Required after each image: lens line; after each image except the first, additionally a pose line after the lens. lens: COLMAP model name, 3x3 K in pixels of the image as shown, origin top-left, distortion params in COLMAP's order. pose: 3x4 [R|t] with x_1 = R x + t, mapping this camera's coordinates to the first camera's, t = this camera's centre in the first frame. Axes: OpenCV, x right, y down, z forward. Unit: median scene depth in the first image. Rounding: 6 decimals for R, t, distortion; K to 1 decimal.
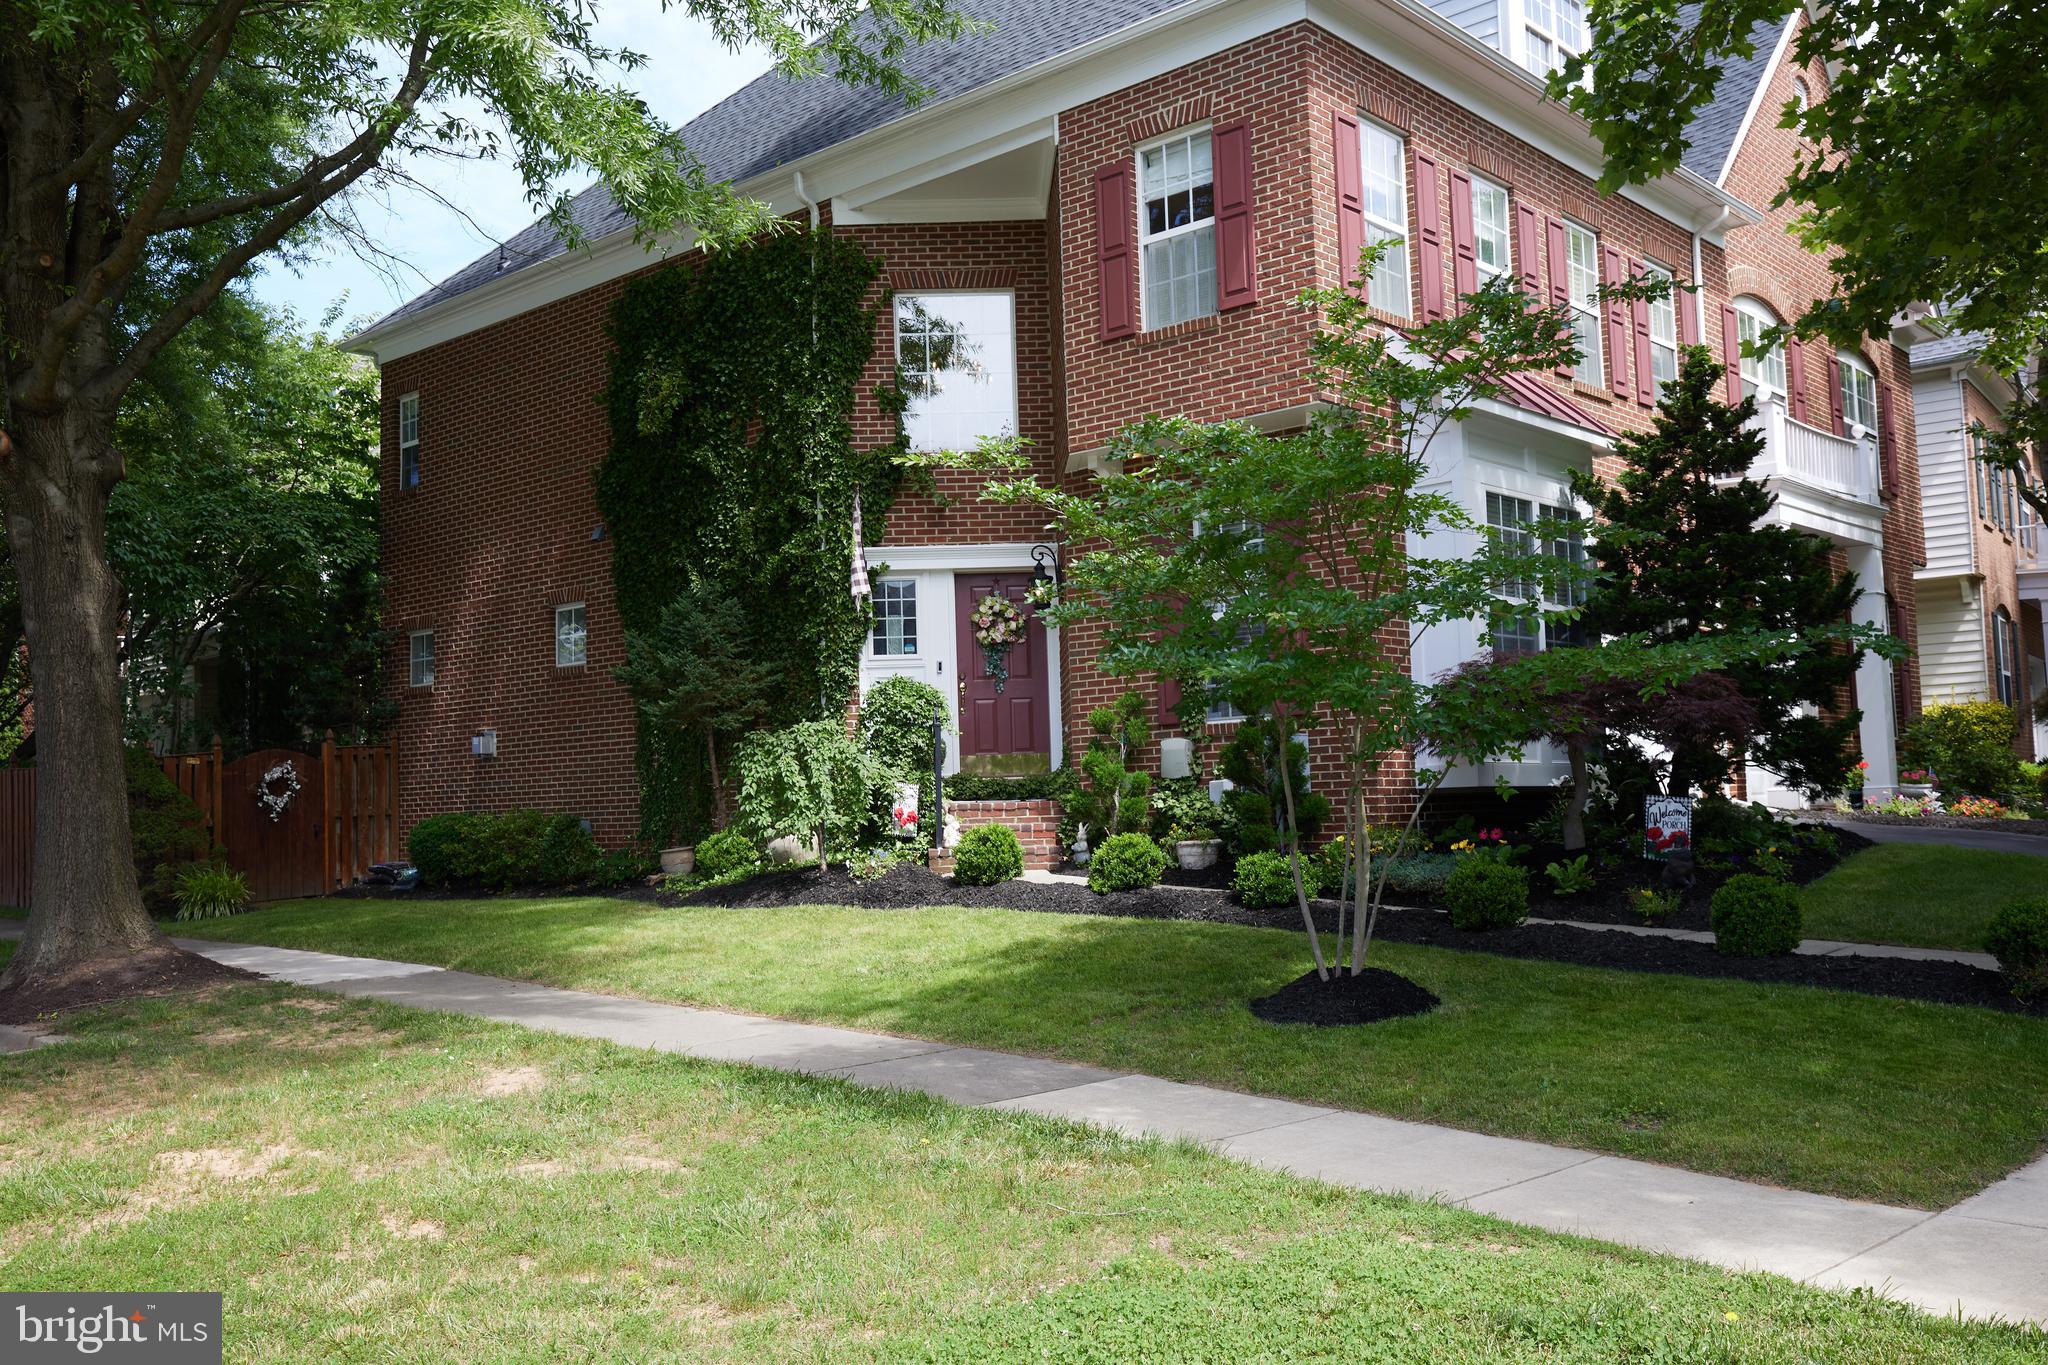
lens RADIAL K [[1781.9, 0, 1030.8], [0, 1781.9, 680.0], [0, 0, 1]] dist [0.026561, 0.010435]
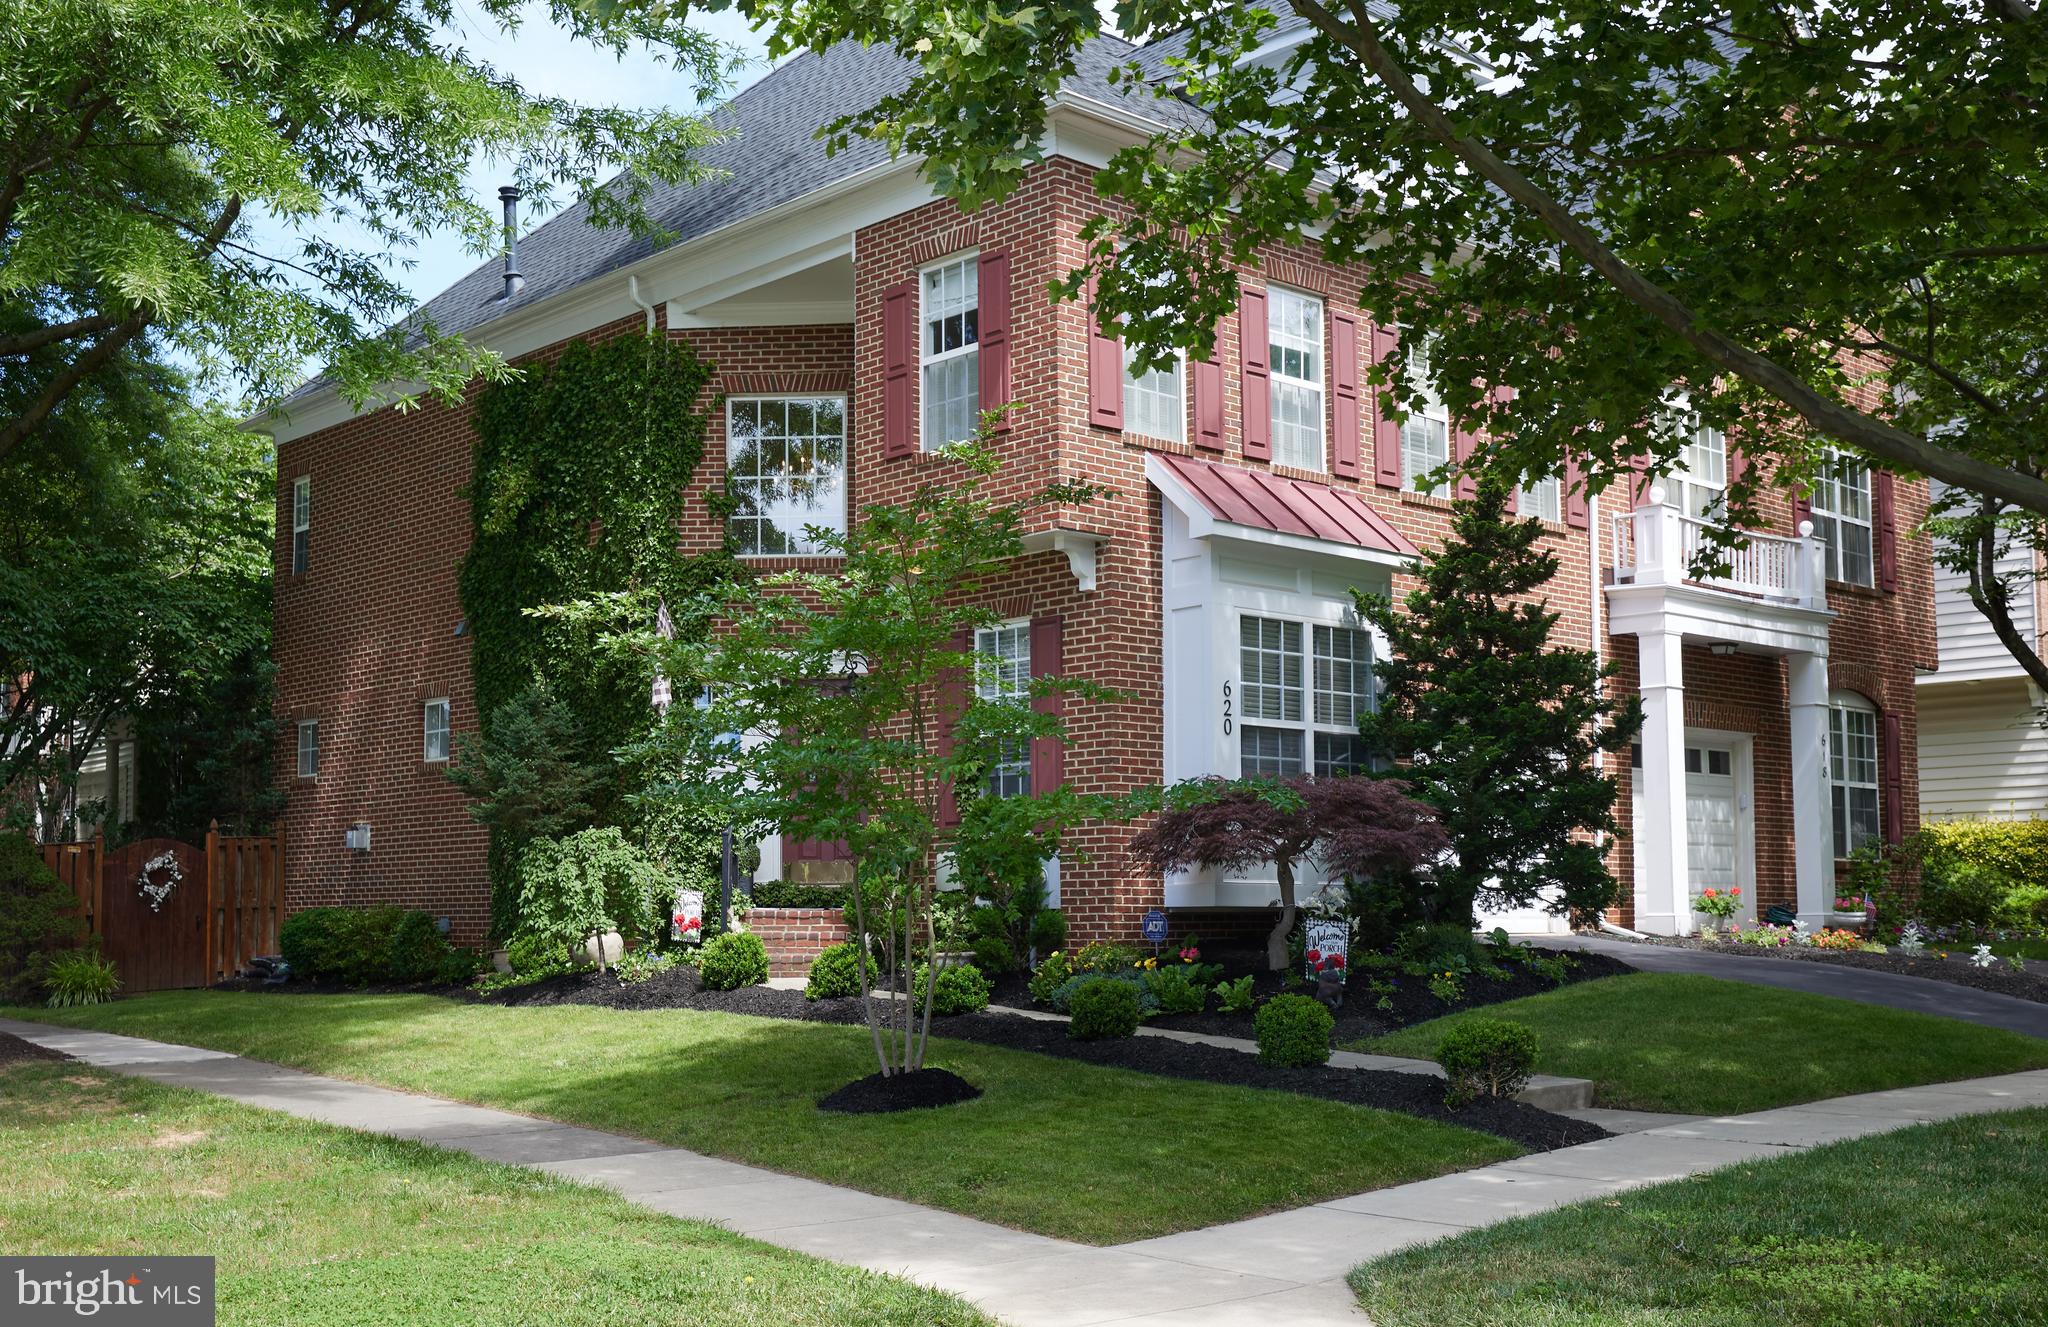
lens RADIAL K [[2174.7, 0, 1015.5], [0, 2174.7, 779.0], [0, 0, 1]] dist [0.037633, 0.000000]
pose [[0.995401, 0.017295, -0.094217, 0.225574], [-0.016166, 0.999788, 0.012732, -0.024100], [0.094418, -0.011150, 0.995470, -0.220802]]
